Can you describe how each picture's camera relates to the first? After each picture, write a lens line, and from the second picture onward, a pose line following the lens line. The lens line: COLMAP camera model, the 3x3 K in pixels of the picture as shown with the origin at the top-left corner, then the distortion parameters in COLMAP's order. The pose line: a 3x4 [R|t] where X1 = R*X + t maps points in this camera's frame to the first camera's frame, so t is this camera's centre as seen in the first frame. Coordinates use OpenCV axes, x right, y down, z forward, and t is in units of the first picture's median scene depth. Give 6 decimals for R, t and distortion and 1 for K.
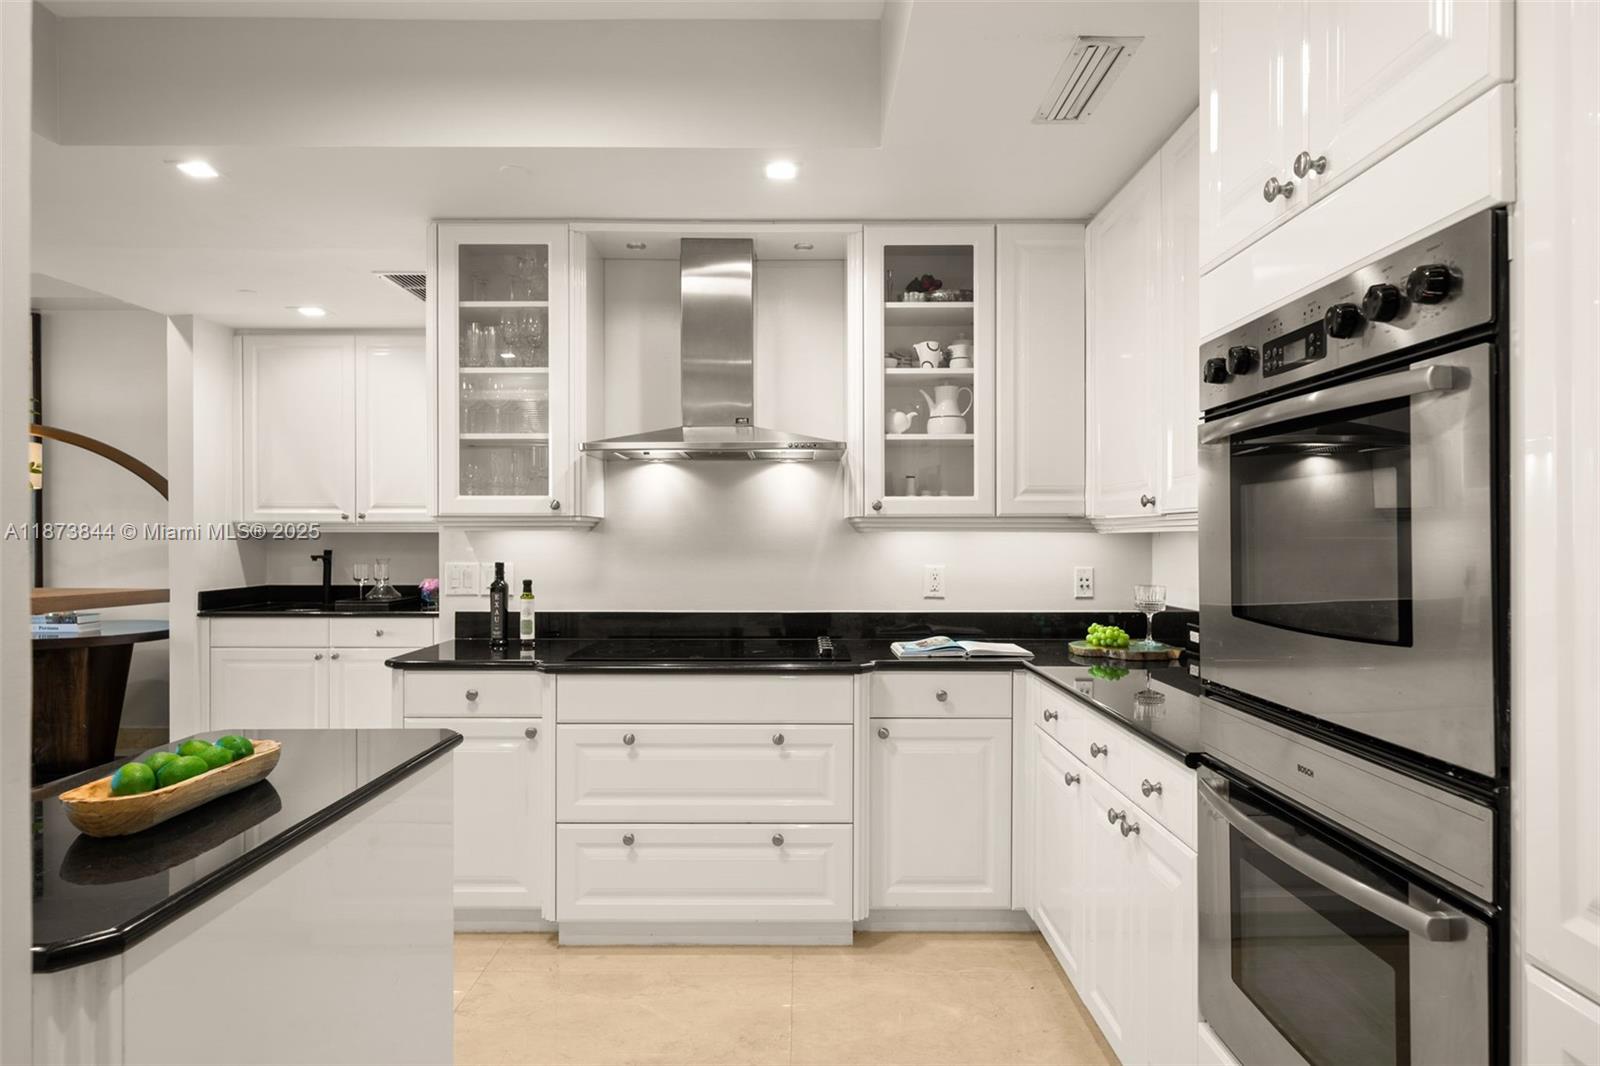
lens RADIAL K [[876.6, 0, 800.0], [0, 876.6, 533.0], [0, 0, 1]] dist [0.004507, 0.000610]
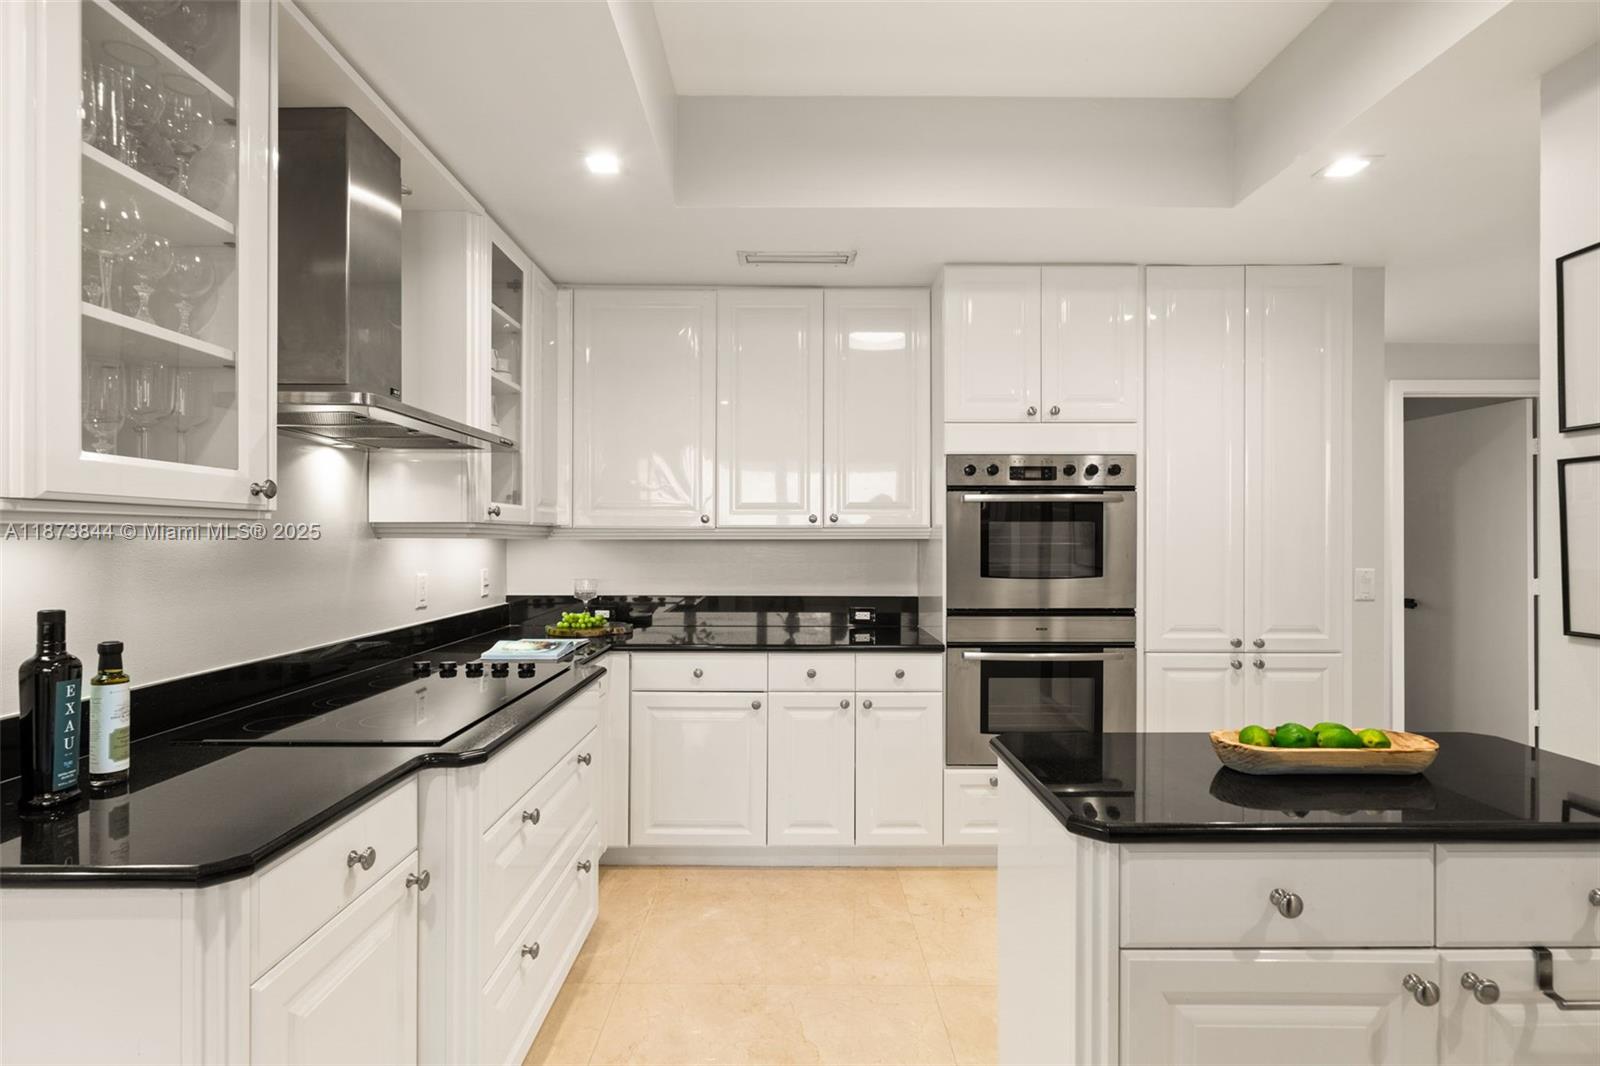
lens RADIAL K [[876.6, 0, 800.0], [0, 876.6, 533.0], [0, 0, 1]] dist [0.004507, 0.000610]
pose [[-0.008394, 0.010156, 0.999913, -1.183304], [0.000418, 0.999948, -0.010153, 0.000416], [-0.999965, 0.000333, -0.008398, 0.980905]]
